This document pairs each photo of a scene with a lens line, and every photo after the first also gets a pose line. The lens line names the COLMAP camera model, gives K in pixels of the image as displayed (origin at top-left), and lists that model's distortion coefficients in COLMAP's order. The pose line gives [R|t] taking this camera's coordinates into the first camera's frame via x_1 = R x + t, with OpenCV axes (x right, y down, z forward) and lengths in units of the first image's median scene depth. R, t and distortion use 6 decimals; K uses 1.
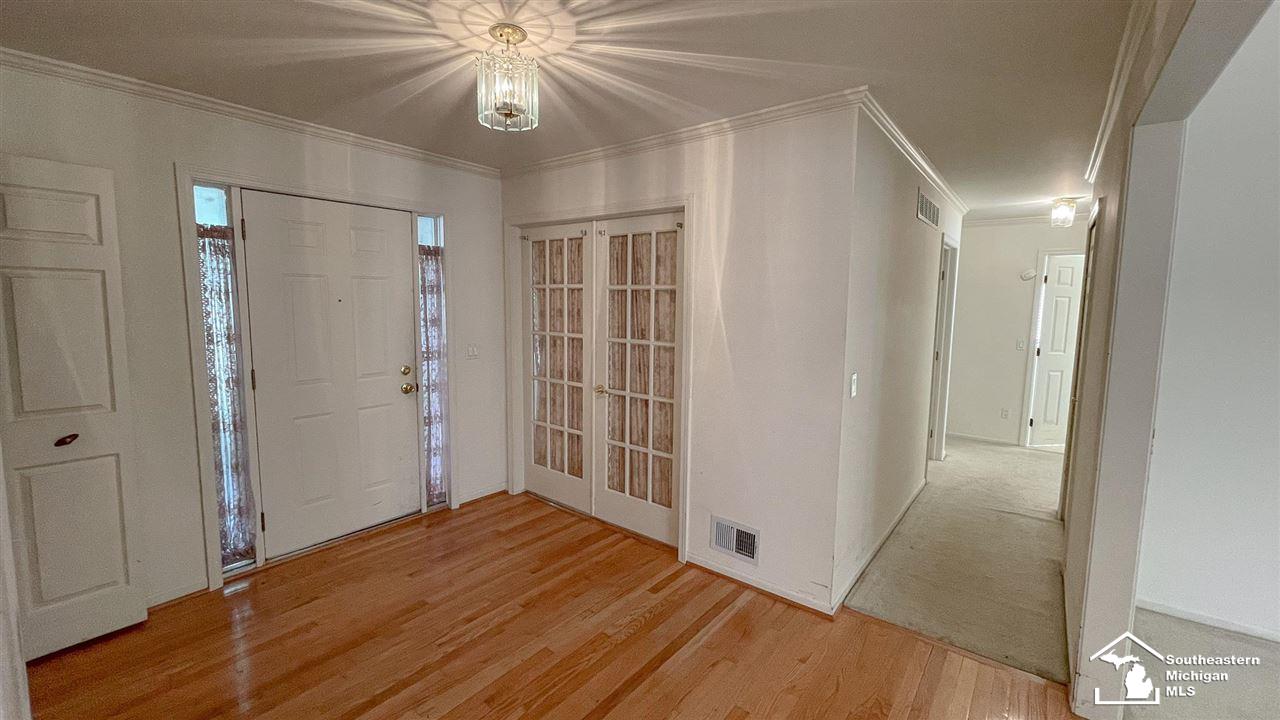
lens RADIAL K [[516.8, 0, 642.1], [0, 516.8, 358.9], [0, 0, 1]] dist [-0.006972, 0.000158]
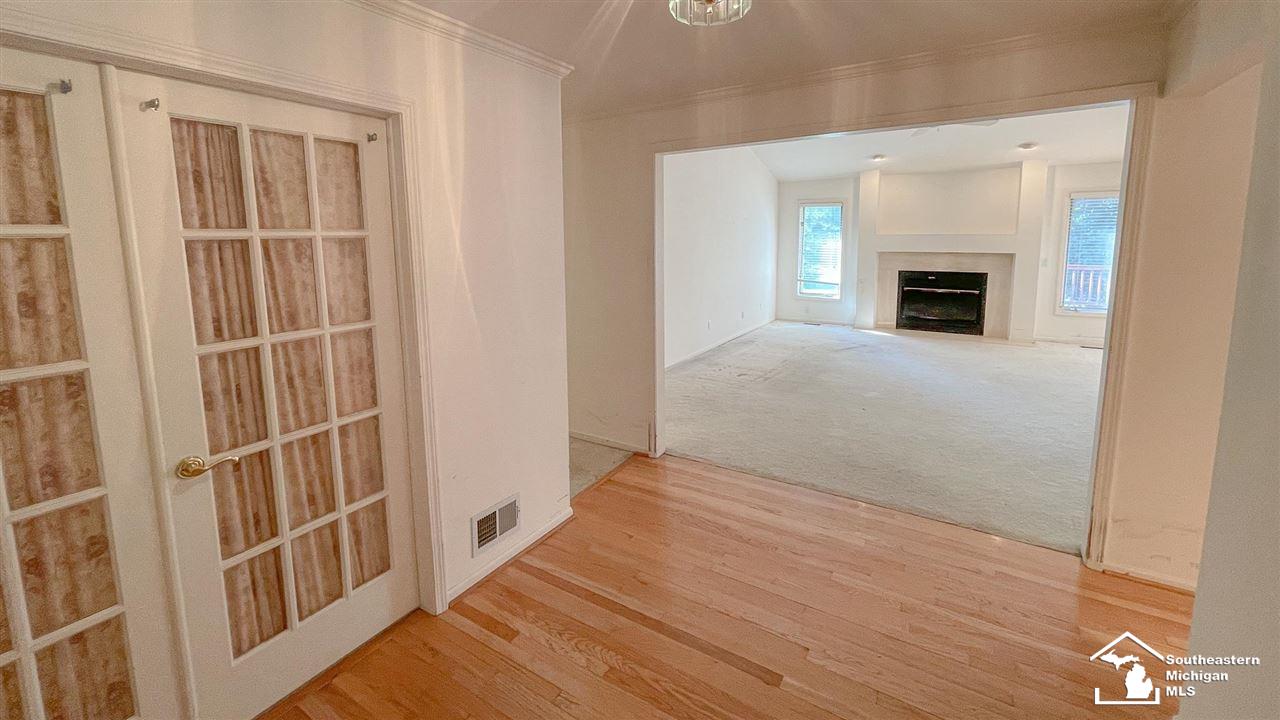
lens RADIAL K [[516.8, 0, 671.1], [0, 516.8, 297.3], [0, 0, 1]] dist [-0.006972, 0.000158]
pose [[-0.150863, -0.139075, 0.978723, -0.588563], [0.109281, 0.981640, 0.156335, -0.114211], [-0.982496, 0.130541, -0.132895, 0.689135]]
